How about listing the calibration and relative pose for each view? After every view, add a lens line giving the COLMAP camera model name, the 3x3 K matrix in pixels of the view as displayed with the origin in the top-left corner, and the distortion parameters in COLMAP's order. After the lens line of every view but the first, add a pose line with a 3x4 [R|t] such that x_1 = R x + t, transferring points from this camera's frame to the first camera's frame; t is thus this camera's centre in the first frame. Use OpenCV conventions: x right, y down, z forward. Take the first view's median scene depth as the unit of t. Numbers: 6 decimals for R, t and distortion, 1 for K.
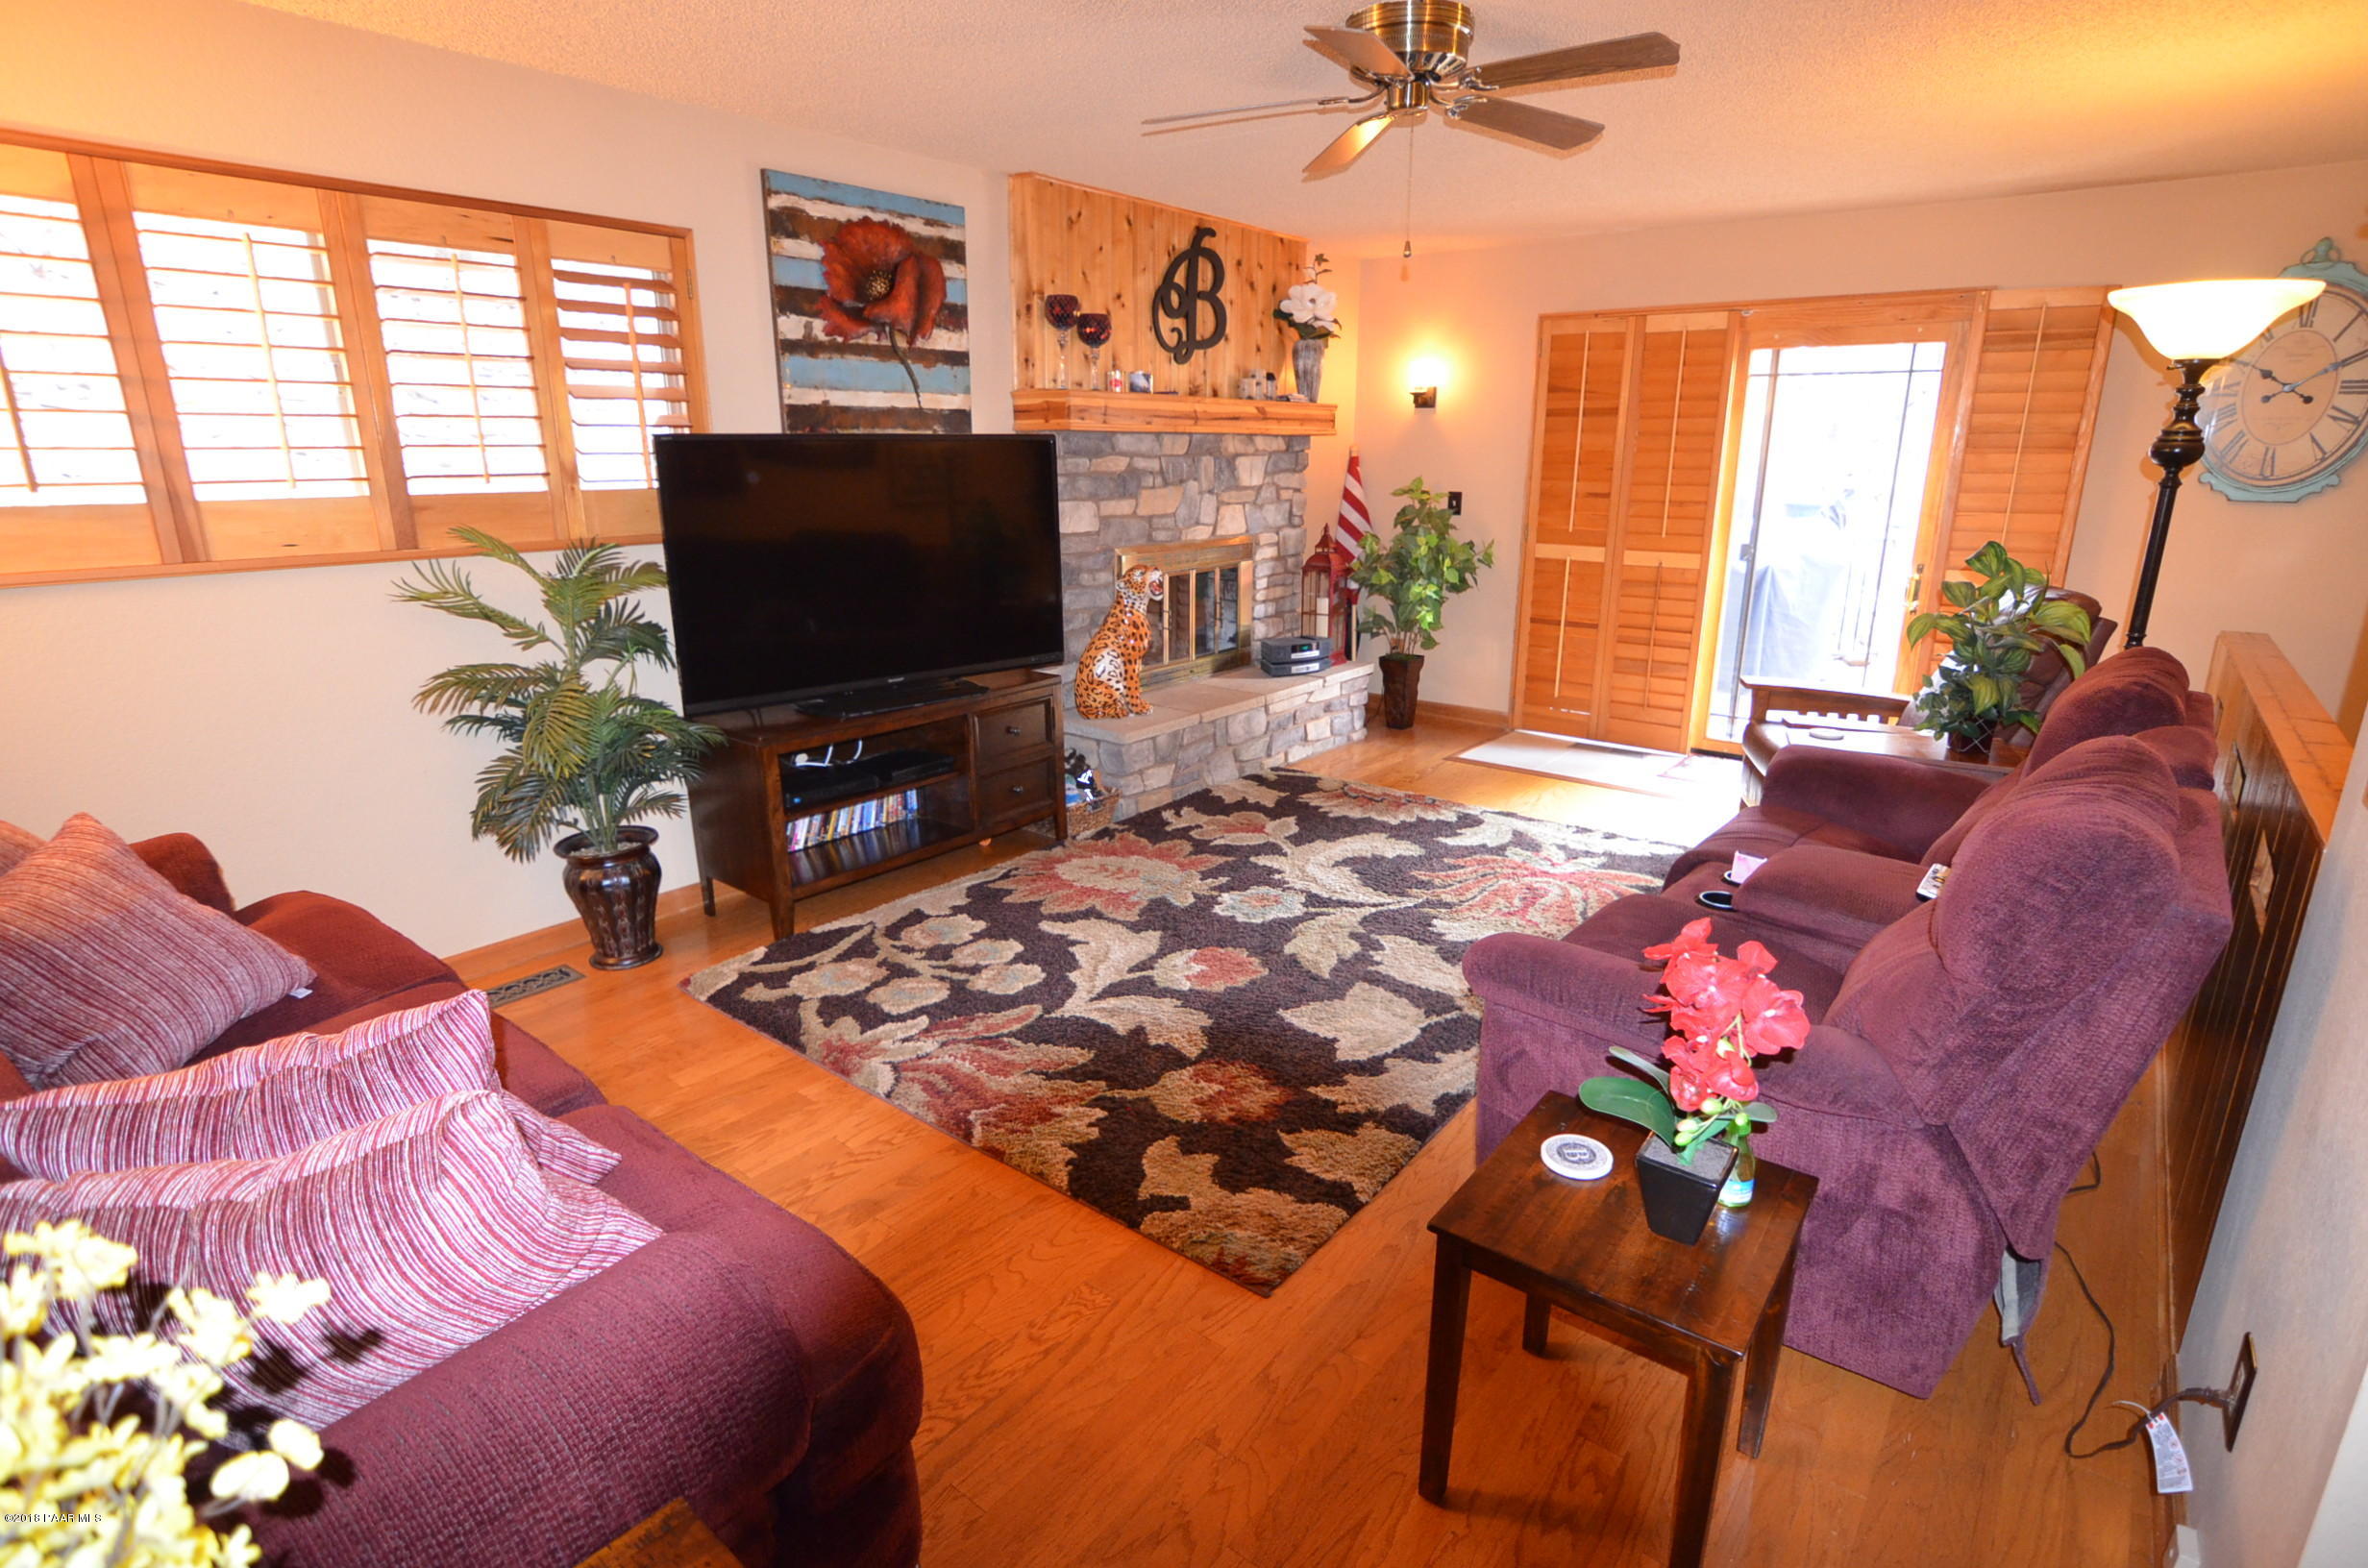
lens RADIAL K [[1177.3, 0, 1200.9], [0, 1177.3, 786.0], [0, 0, 1]] dist [-0.032843, 0.011145]
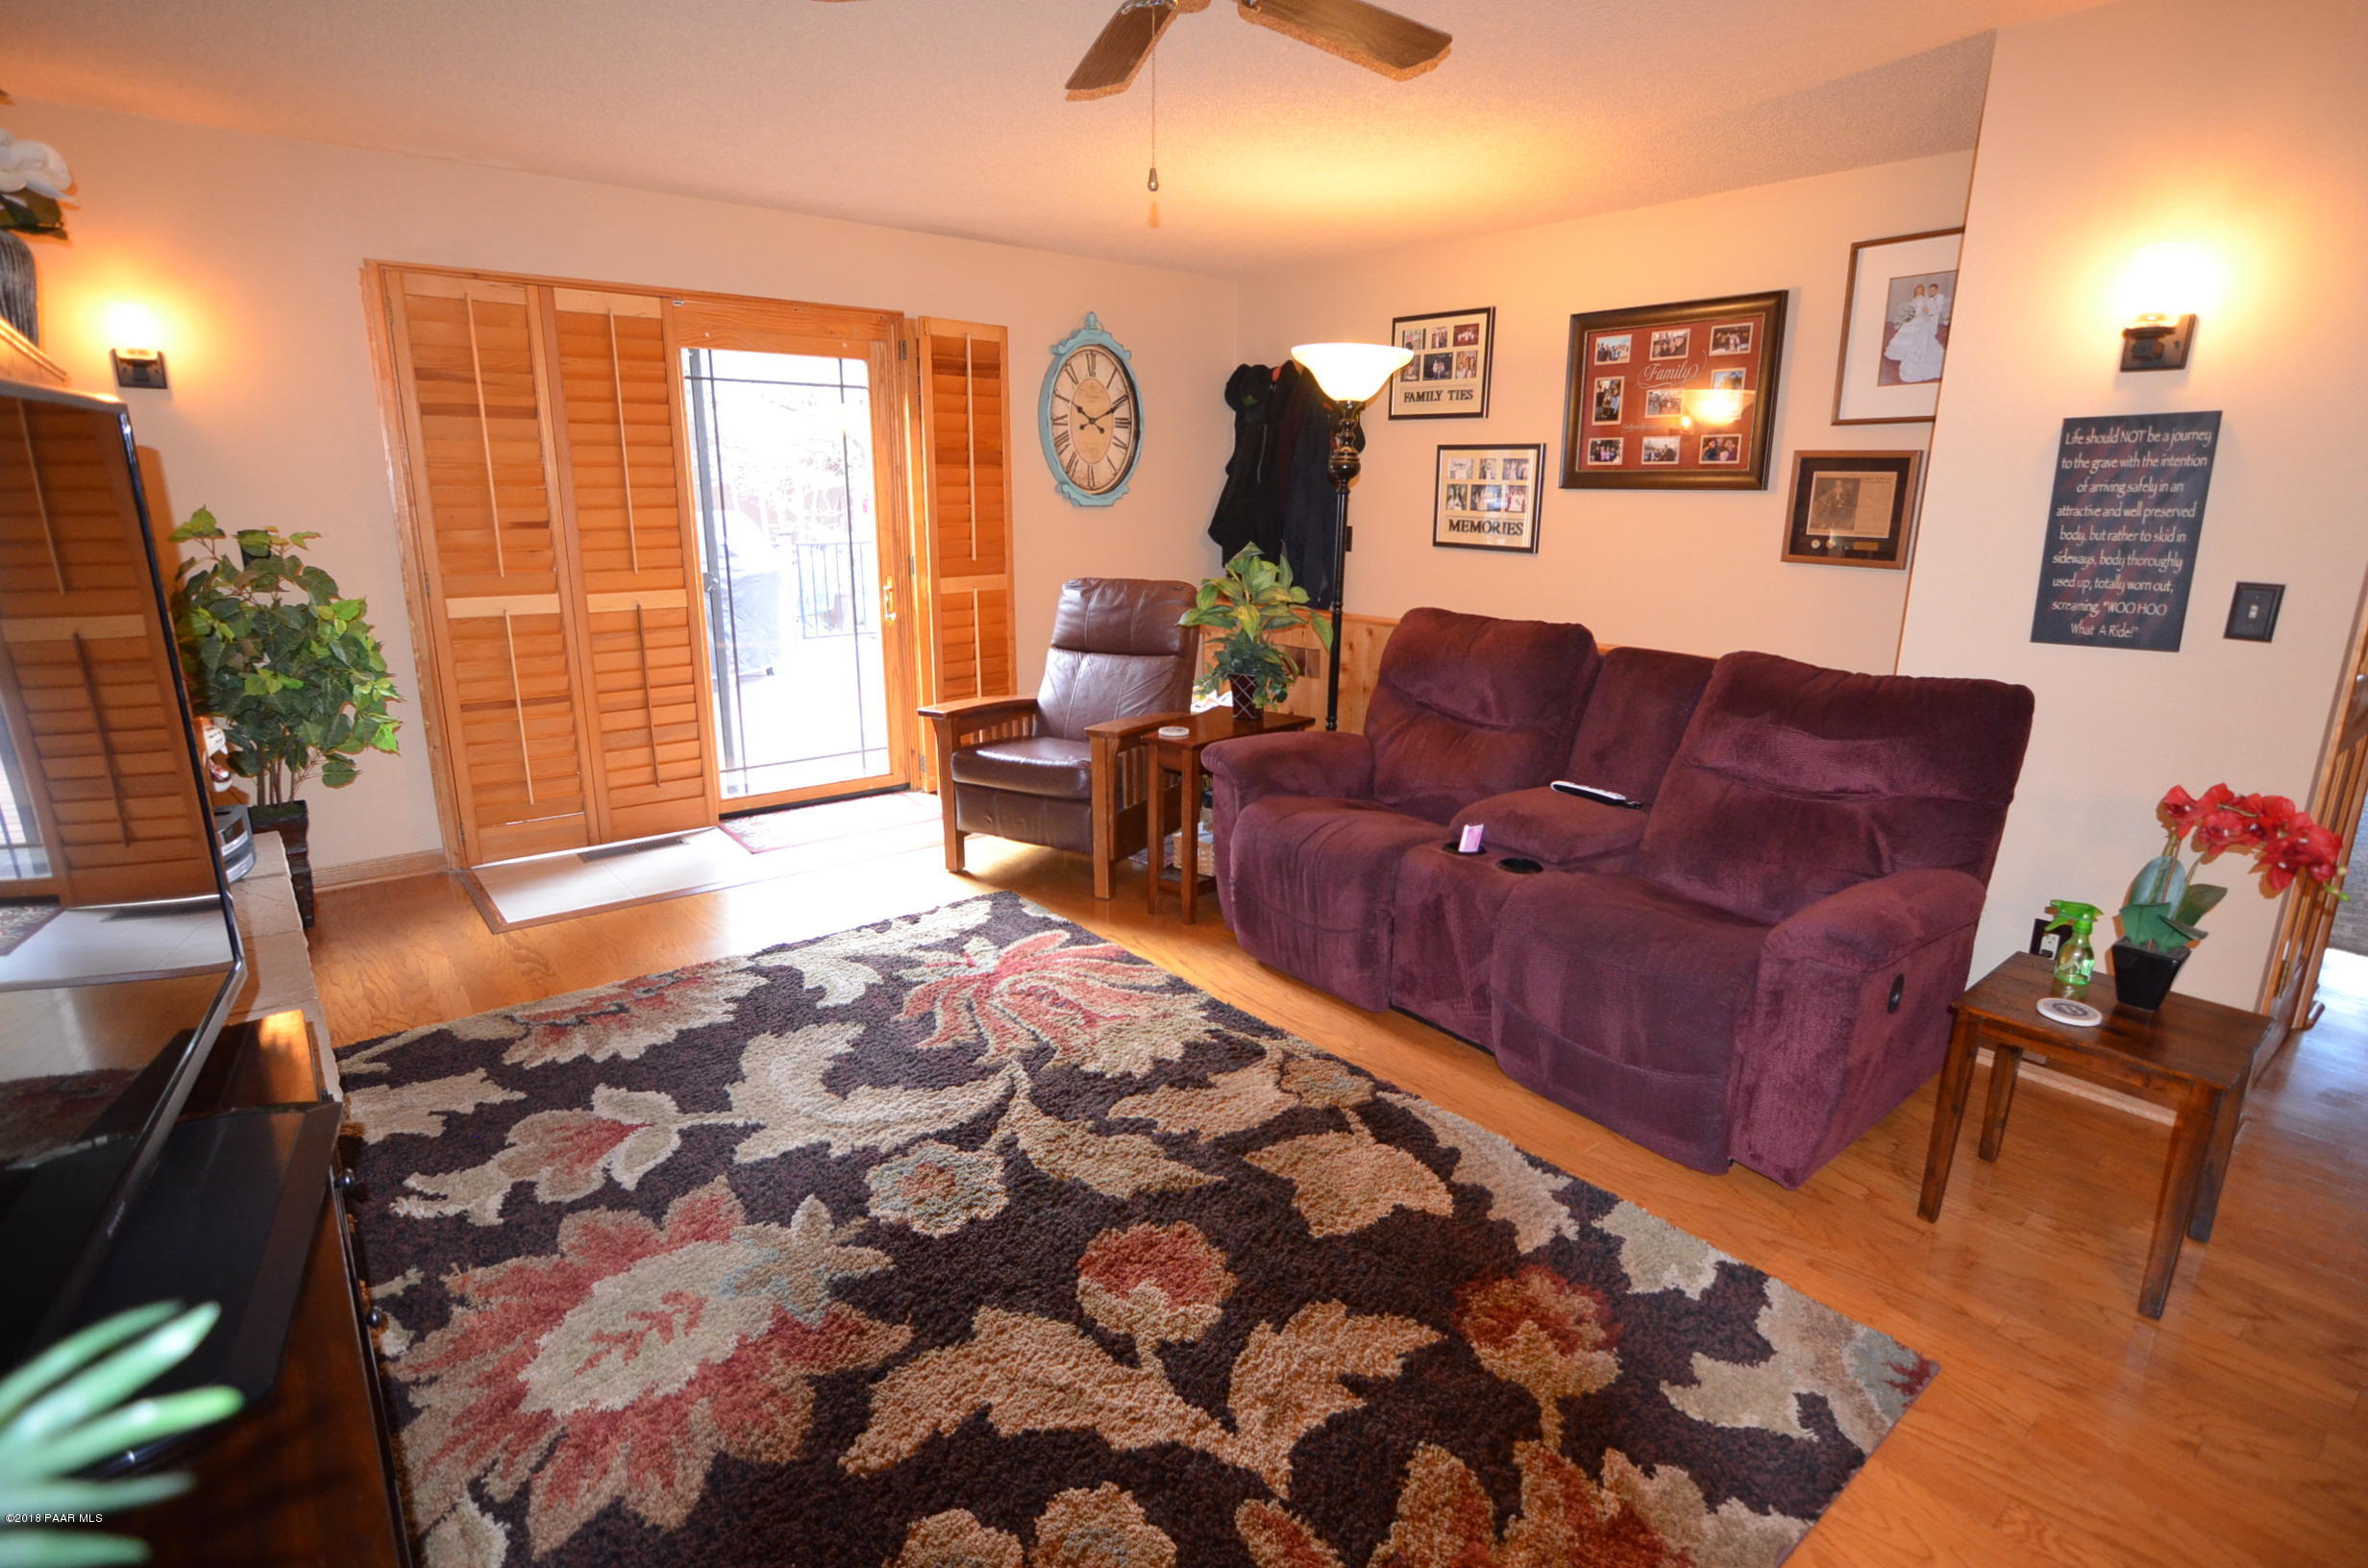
lens RADIAL K [[1177.3, 0, 1200.9], [0, 1177.3, 786.0], [0, 0, 1]] dist [-0.032843, 0.011145]
pose [[0.214244, -0.243448, 0.945956, -0.426699], [0.259369, 0.947856, 0.185194, -0.168048], [-0.941715, 0.205675, 0.266216, 0.622275]]
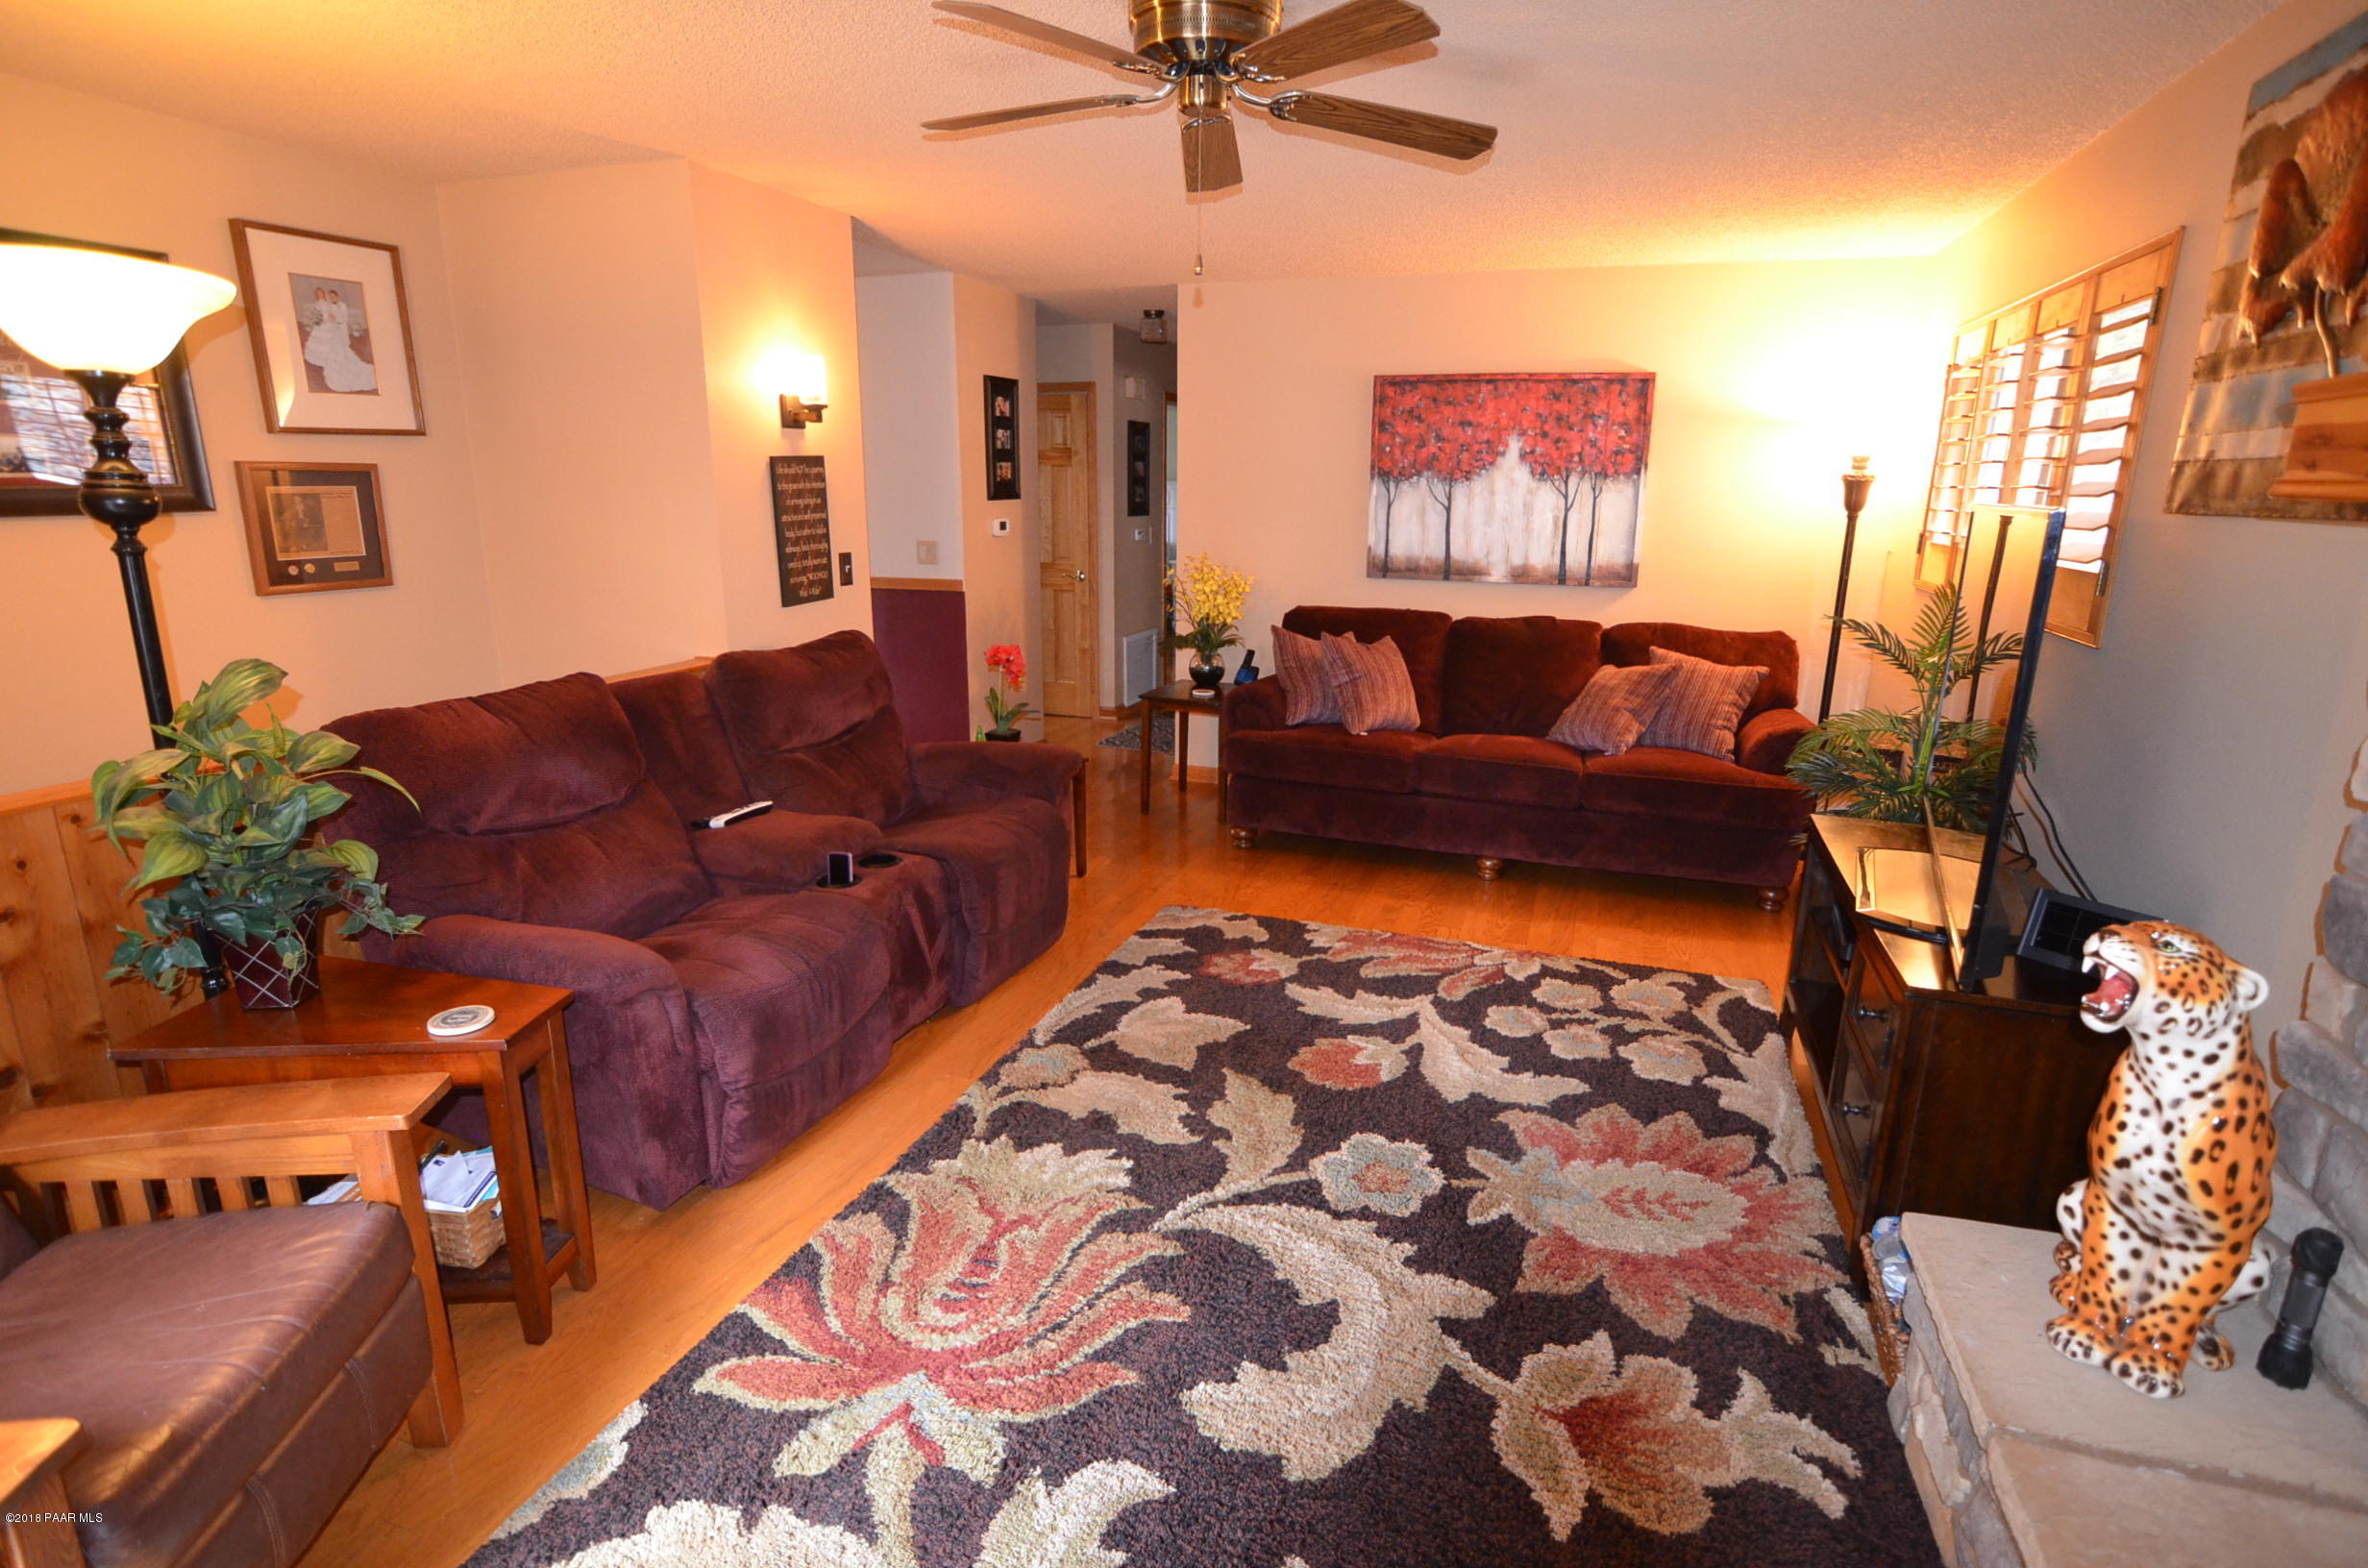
lens RADIAL K [[1177.3, 0, 1200.9], [0, 1177.3, 786.0], [0, 0, 1]] dist [-0.032843, 0.011145]
pose [[-0.945164, 0.068016, -0.319435, 0.330801], [-0.104908, 0.863015, 0.494166, -0.397659], [0.309288, 0.500579, -0.808555, 1.326086]]
